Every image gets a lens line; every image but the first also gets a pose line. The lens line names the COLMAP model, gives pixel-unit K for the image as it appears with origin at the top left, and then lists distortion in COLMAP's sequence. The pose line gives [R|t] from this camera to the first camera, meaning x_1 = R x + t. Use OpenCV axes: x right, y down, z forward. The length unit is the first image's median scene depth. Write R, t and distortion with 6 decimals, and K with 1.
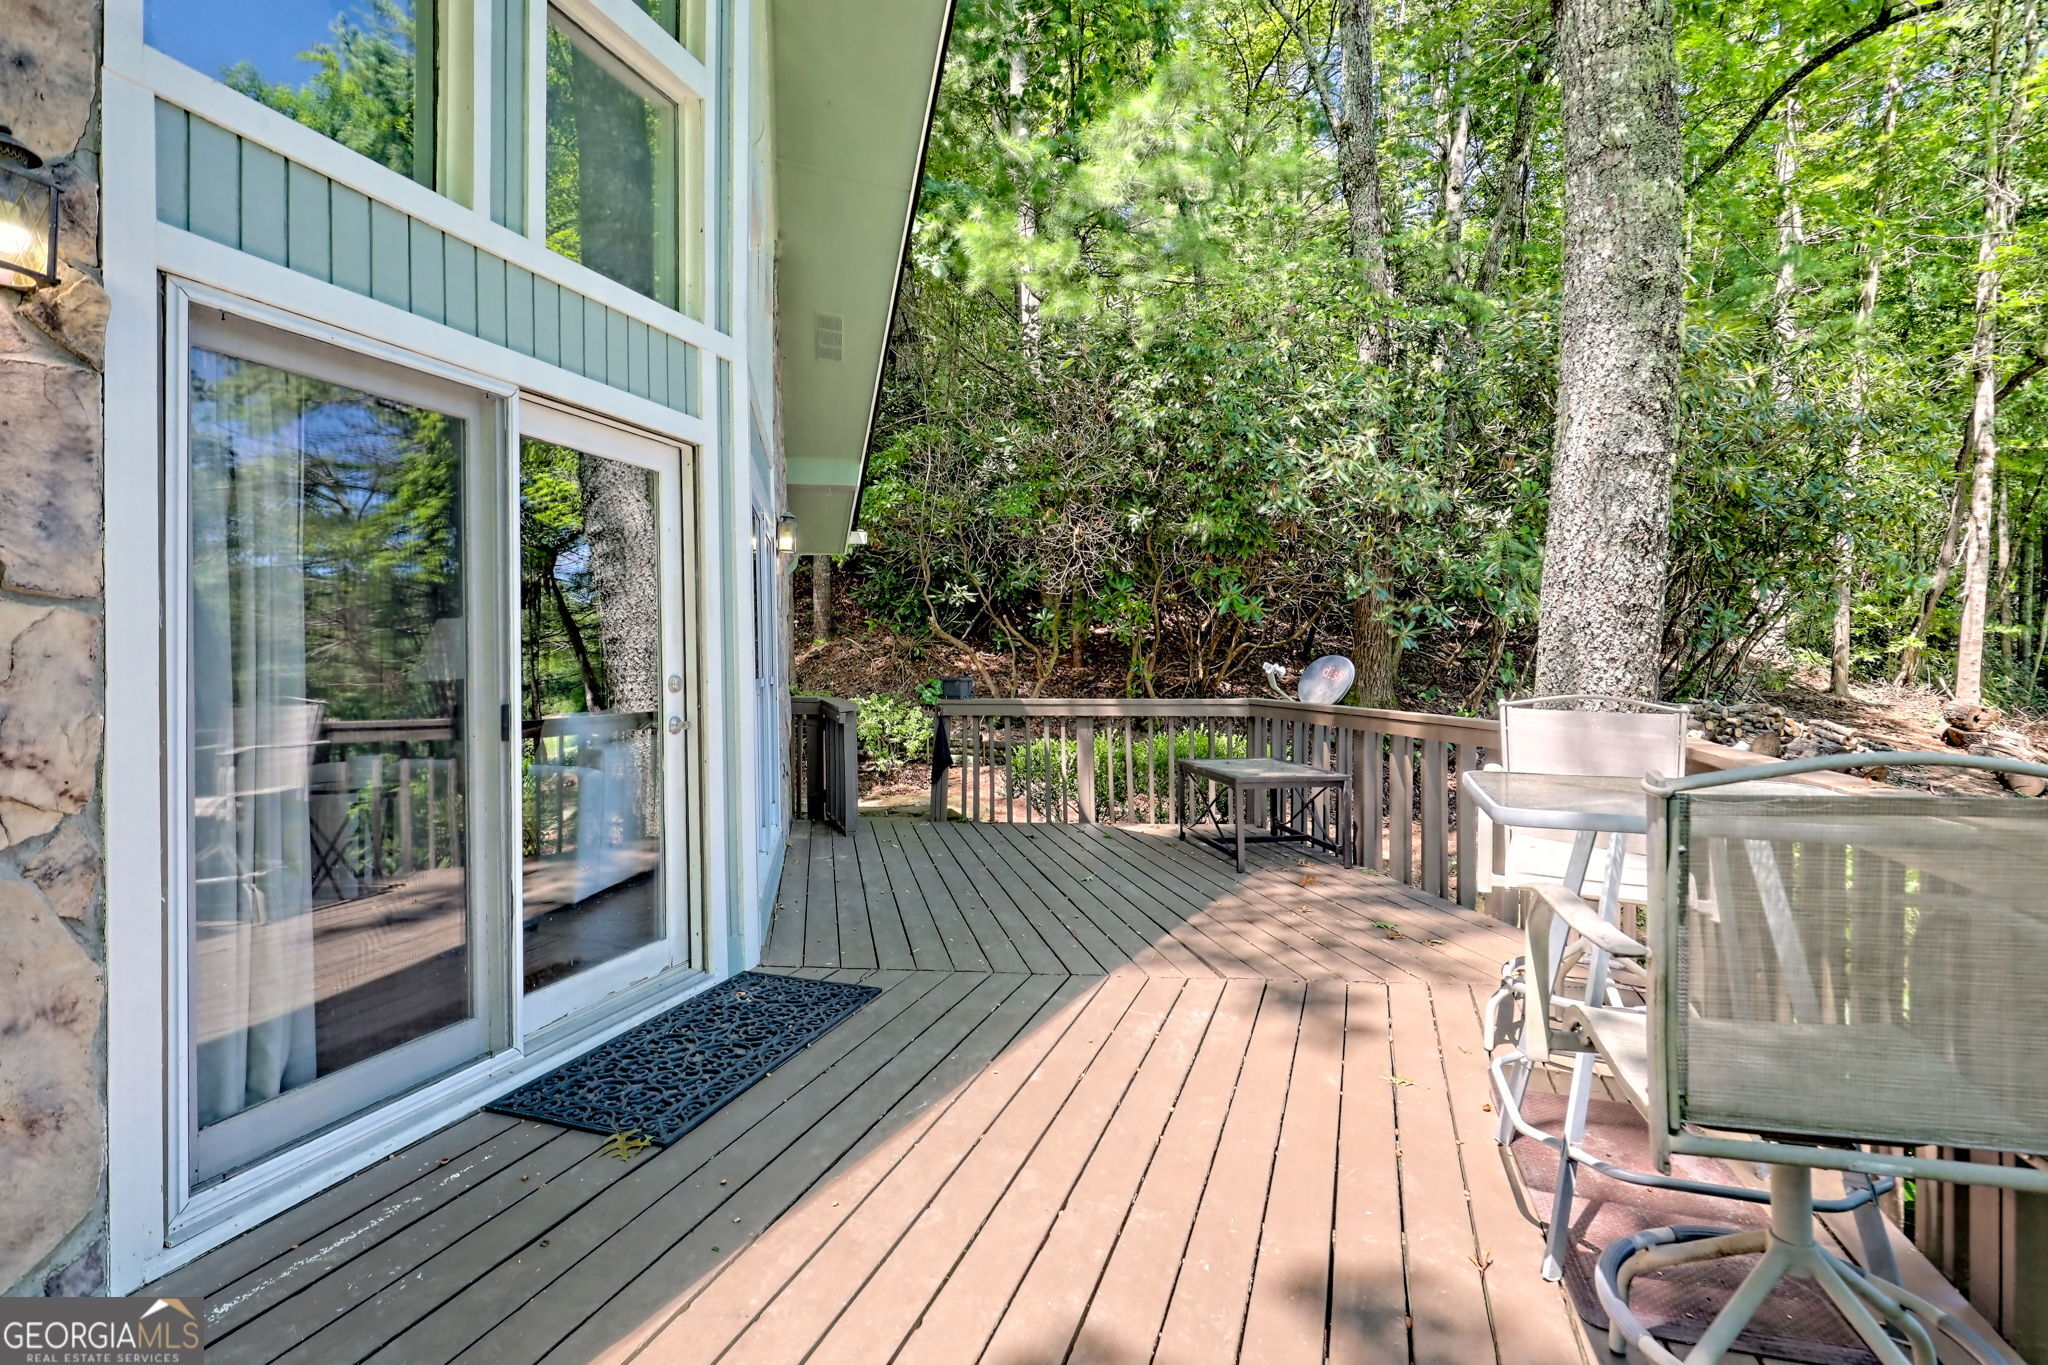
lens RADIAL K [[936.5, 0, 1051.6], [0, 936.5, 649.5], [0, 0, 1]] dist [0.005659, 0.000518]
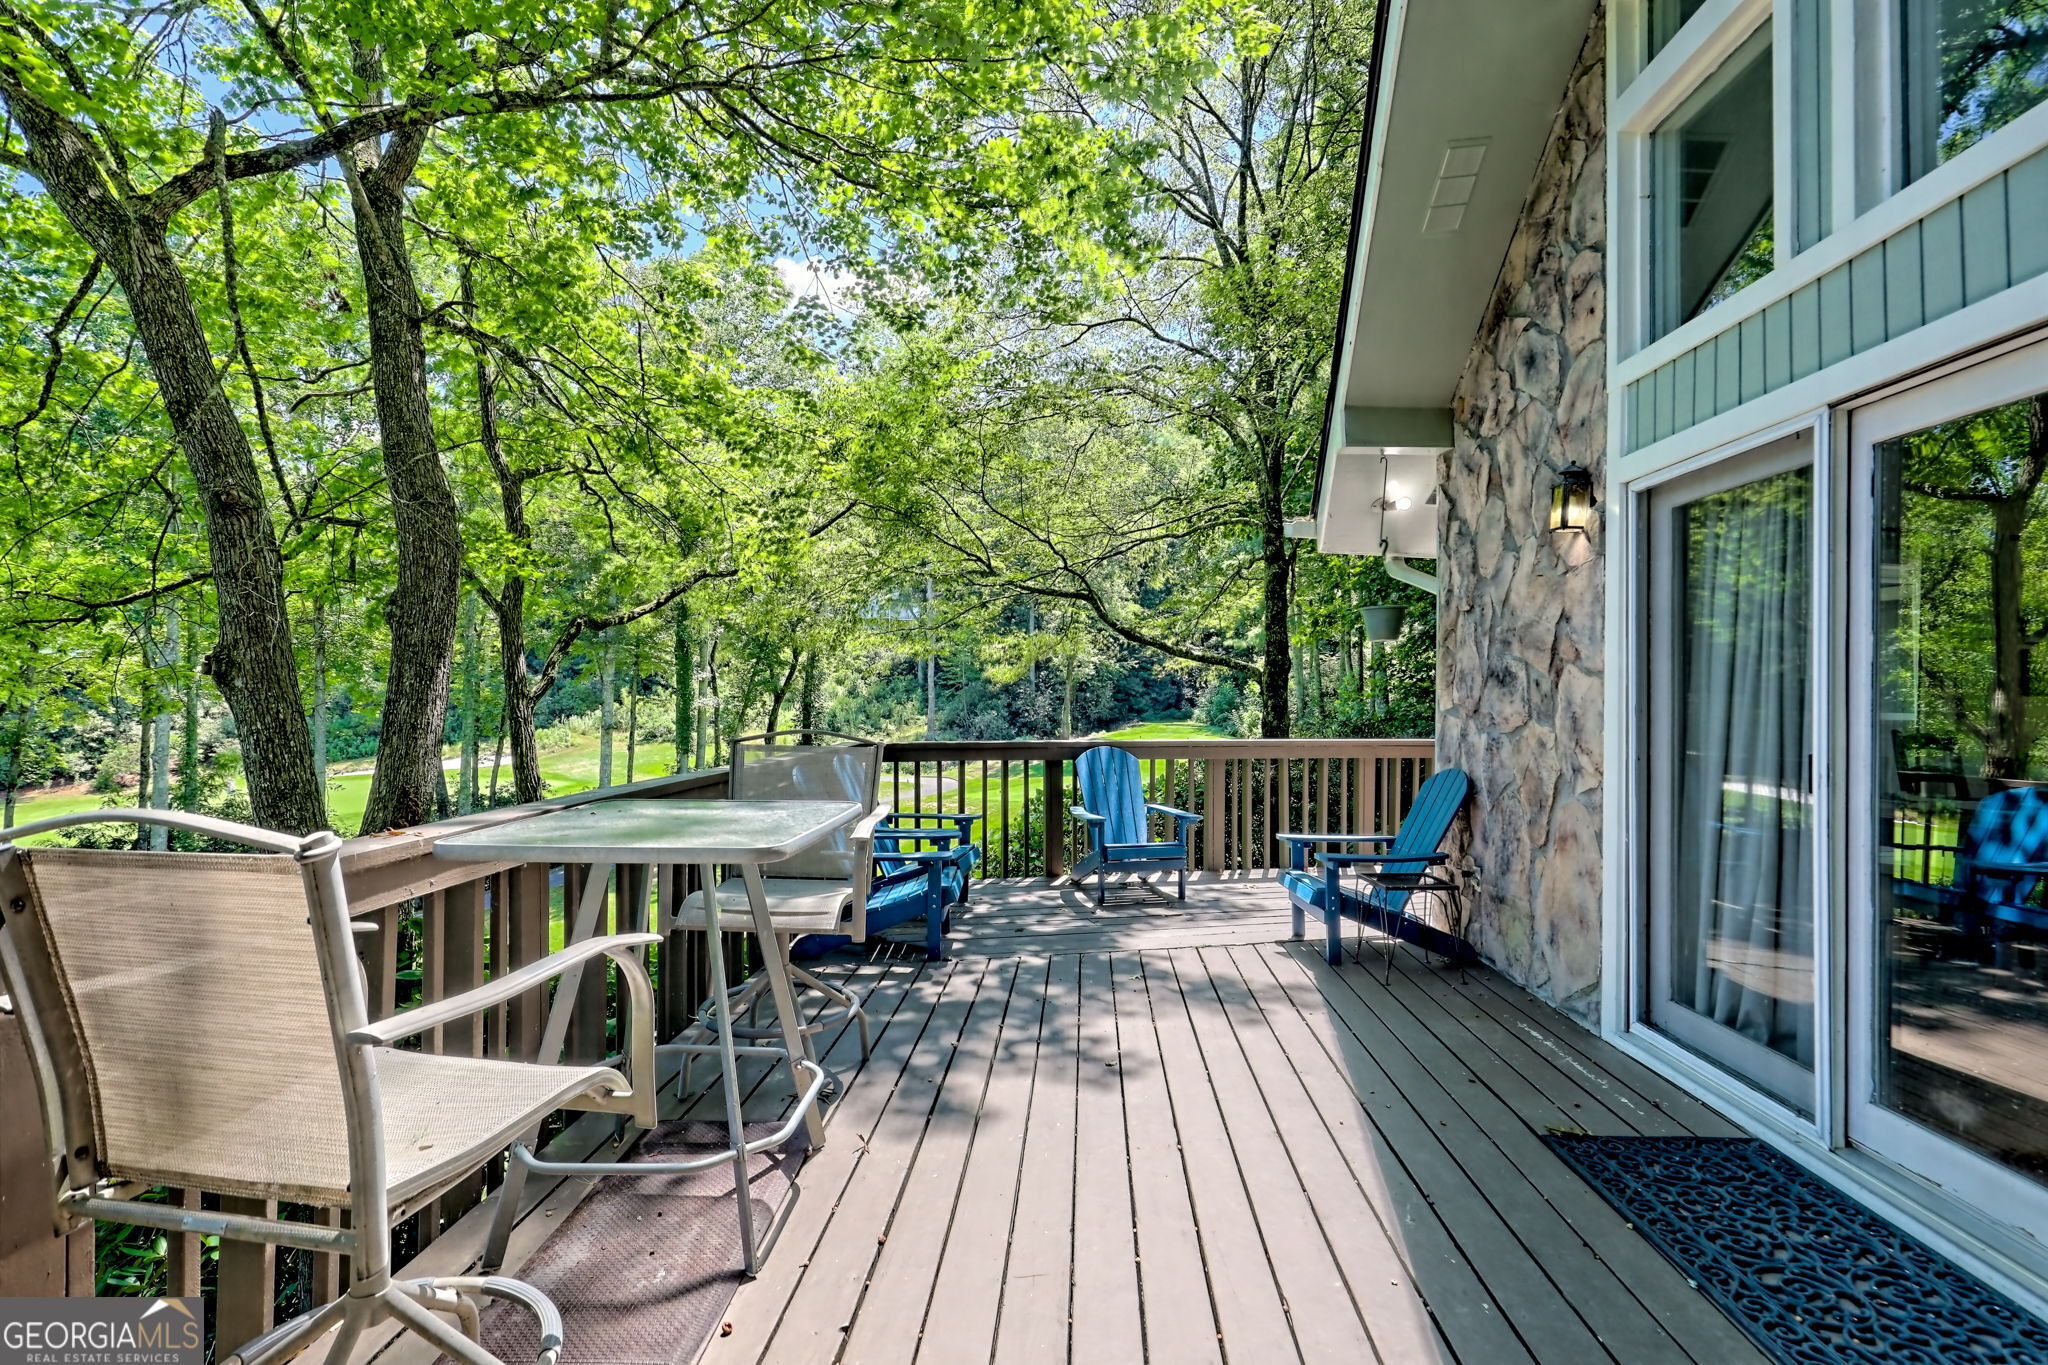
lens RADIAL K [[936.5, 0, 1043.0], [0, 936.5, 688.7], [0, 0, 1]] dist [0.005659, 0.000518]
pose [[-0.962650, -0.005742, -0.270689, 0.452216], [-0.002221, 0.999909, -0.013313, 0.008413], [0.270741, -0.012214, -0.962575, 1.857694]]
